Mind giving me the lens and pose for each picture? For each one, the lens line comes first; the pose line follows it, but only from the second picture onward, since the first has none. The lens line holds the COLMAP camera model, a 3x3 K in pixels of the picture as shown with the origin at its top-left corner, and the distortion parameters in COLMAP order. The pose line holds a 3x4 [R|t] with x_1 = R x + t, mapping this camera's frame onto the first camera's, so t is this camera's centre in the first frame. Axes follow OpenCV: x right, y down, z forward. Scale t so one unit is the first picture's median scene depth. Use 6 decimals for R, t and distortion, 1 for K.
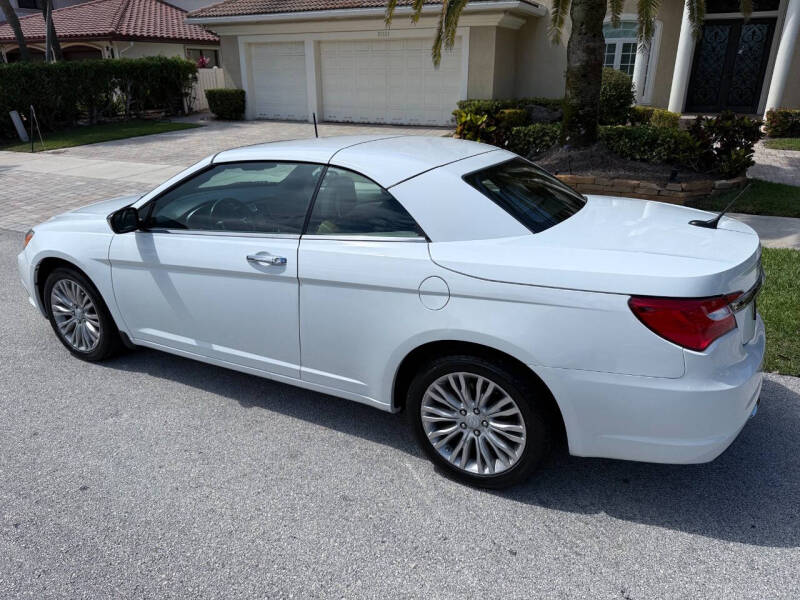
lens RADIAL K [[570.0, 0, 400.0], [0, 570.0, 300.0], [0, 0, 1]] dist [0.047413, -0.058901]
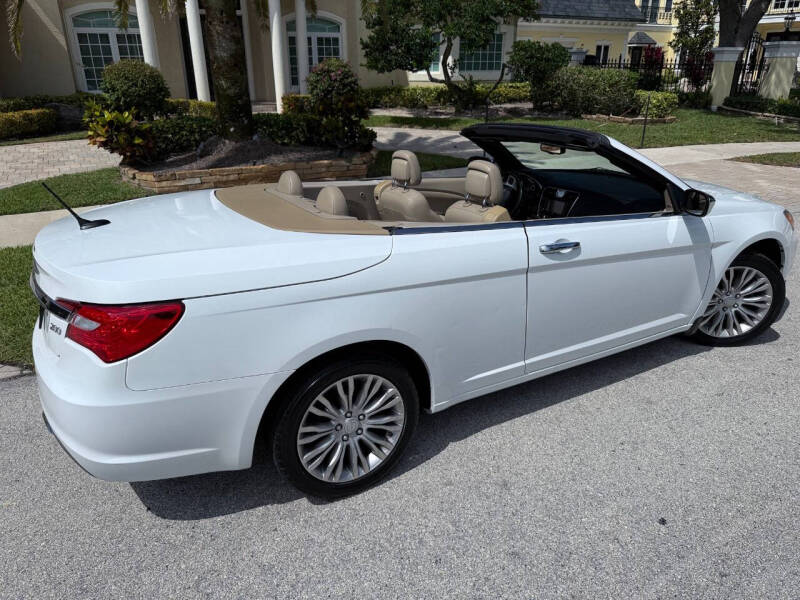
lens RADIAL K [[568.3, 0, 397.3], [0, 568.3, 301.1], [0, 0, 1]] dist [0.053600, -0.066009]
pose [[0.556529, -0.318290, 0.767442, -0.371379], [0.310857, 0.936387, 0.162932, -0.071525], [-0.770482, 0.147888, 0.620069, 0.198028]]
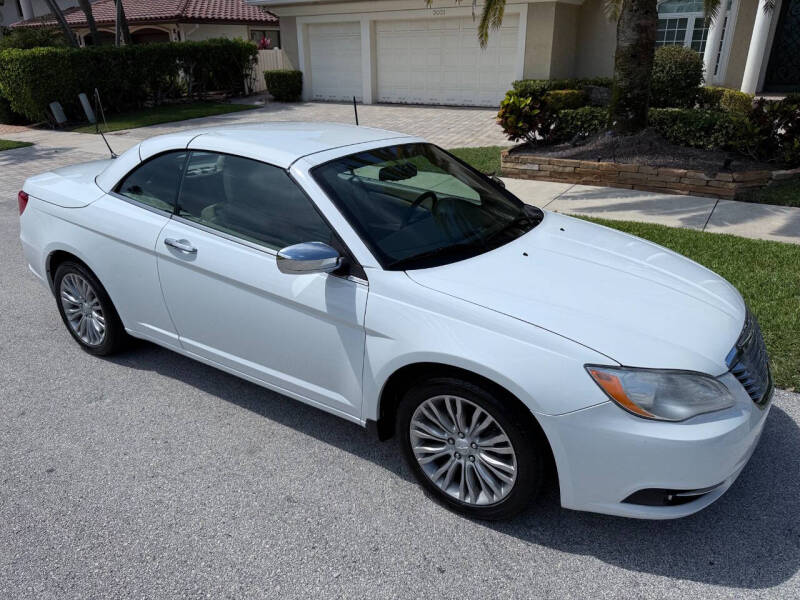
lens RADIAL K [[570.0, 0, 400.0], [0, 570.0, 300.0], [0, 0, 1]] dist [0.047413, -0.058901]
pose [[0.993269, 0.036364, -0.109976, 0.051801], [-0.032640, 0.998838, 0.035471, -0.011359], [0.111138, -0.031642, 0.993301, 0.010461]]
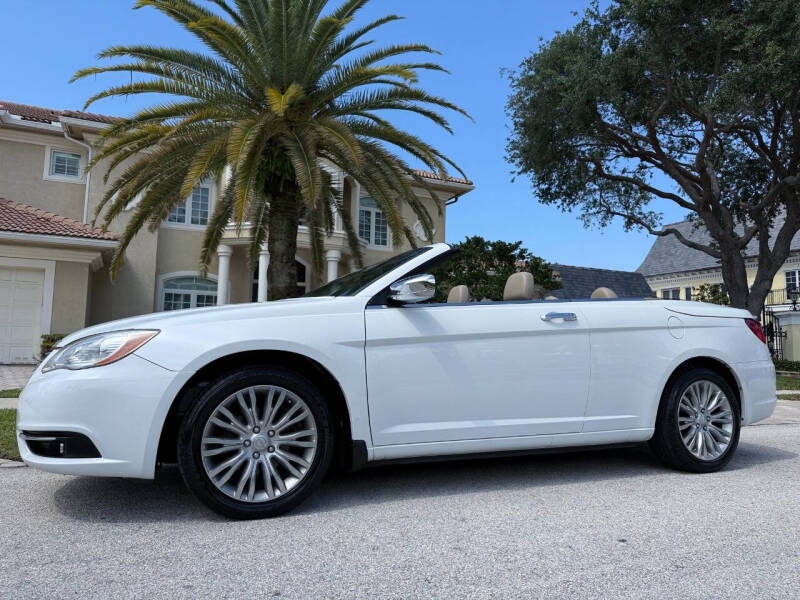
lens RADIAL K [[566.0, 0, 400.0], [0, 566.0, 300.0], [0, 0, 1]] dist [0.054943, -0.074435]
pose [[0.621333, 0.091121, 0.778230, -0.392124], [0.270857, 0.907007, -0.322450, 0.052916], [-0.735243, 0.411138, 0.538873, 0.179793]]
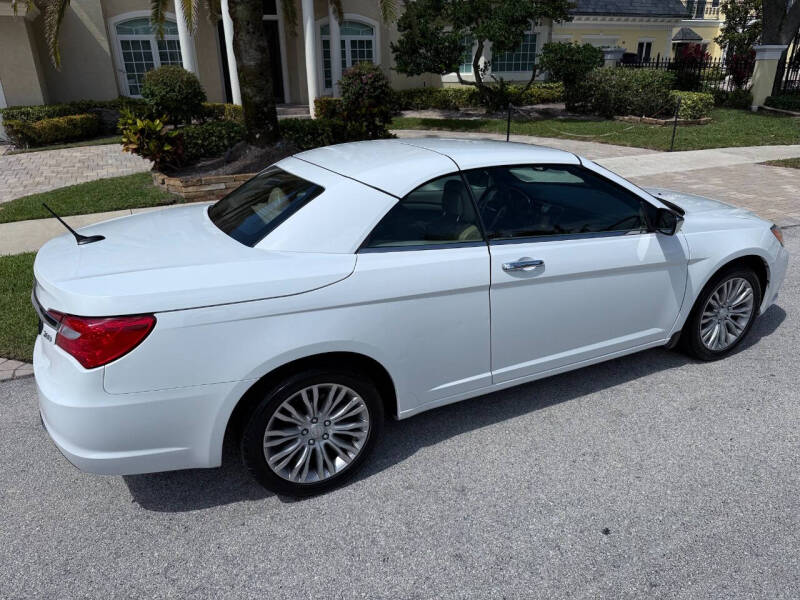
lens RADIAL K [[570.0, 0, 400.0], [0, 570.0, 300.0], [0, 0, 1]] dist [0.047413, -0.058901]
pose [[0.609336, -0.310823, 0.729451, -0.361654], [0.306419, 0.940801, 0.144918, -0.070932], [-0.731312, 0.135215, 0.668506, 0.158967]]
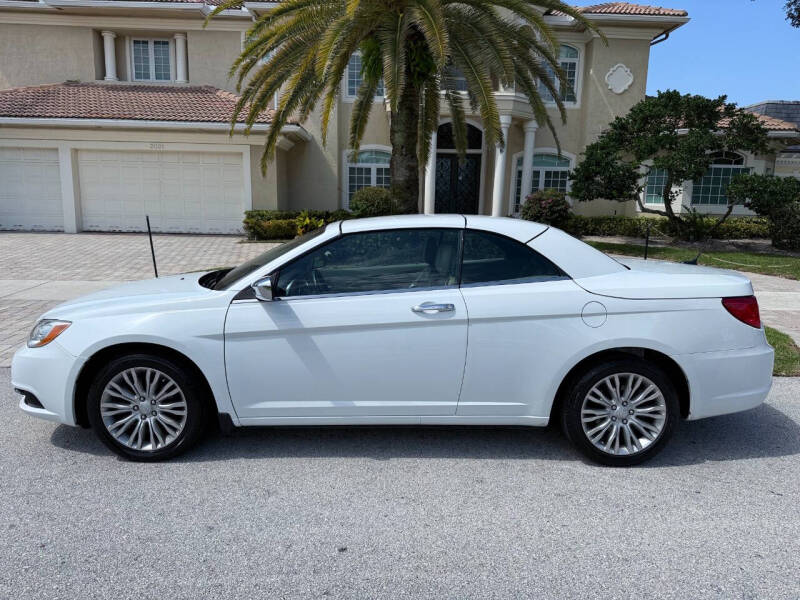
lens RADIAL K [[566.0, 0, 400.0], [0, 566.0, 300.0], [0, 0, 1]] dist [0.054943, -0.074435]
pose [[0.878711, -0.062919, 0.473188, -0.245426], [0.153021, 0.976091, -0.154370, 0.023006], [-0.452162, 0.208055, 0.867331, 0.013576]]
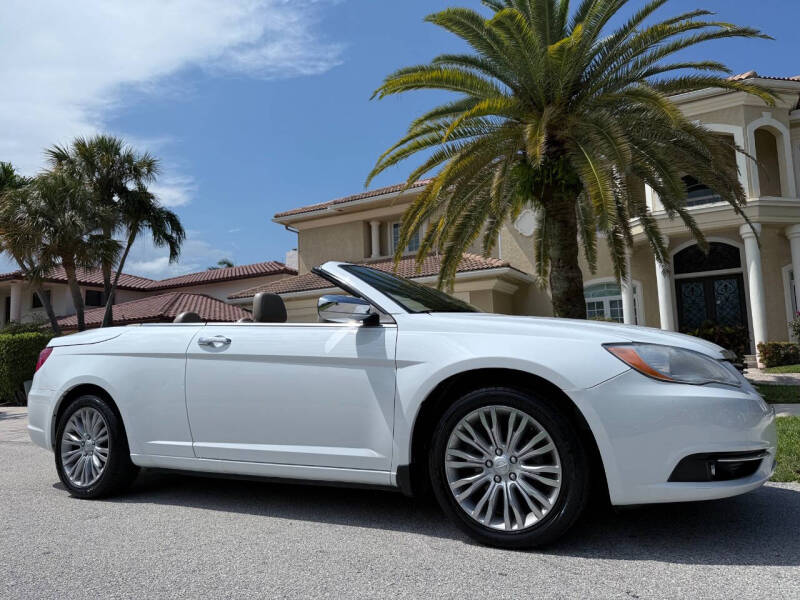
lens RADIAL K [[566.0, 0, 400.0], [0, 566.0, 300.0], [0, 0, 1]] dist [0.054943, -0.074435]
pose [[0.998867, -0.038587, -0.027846, 0.018604], [0.020871, 0.881154, -0.472369, 0.114660], [0.042764, 0.471252, 0.880961, 0.002751]]
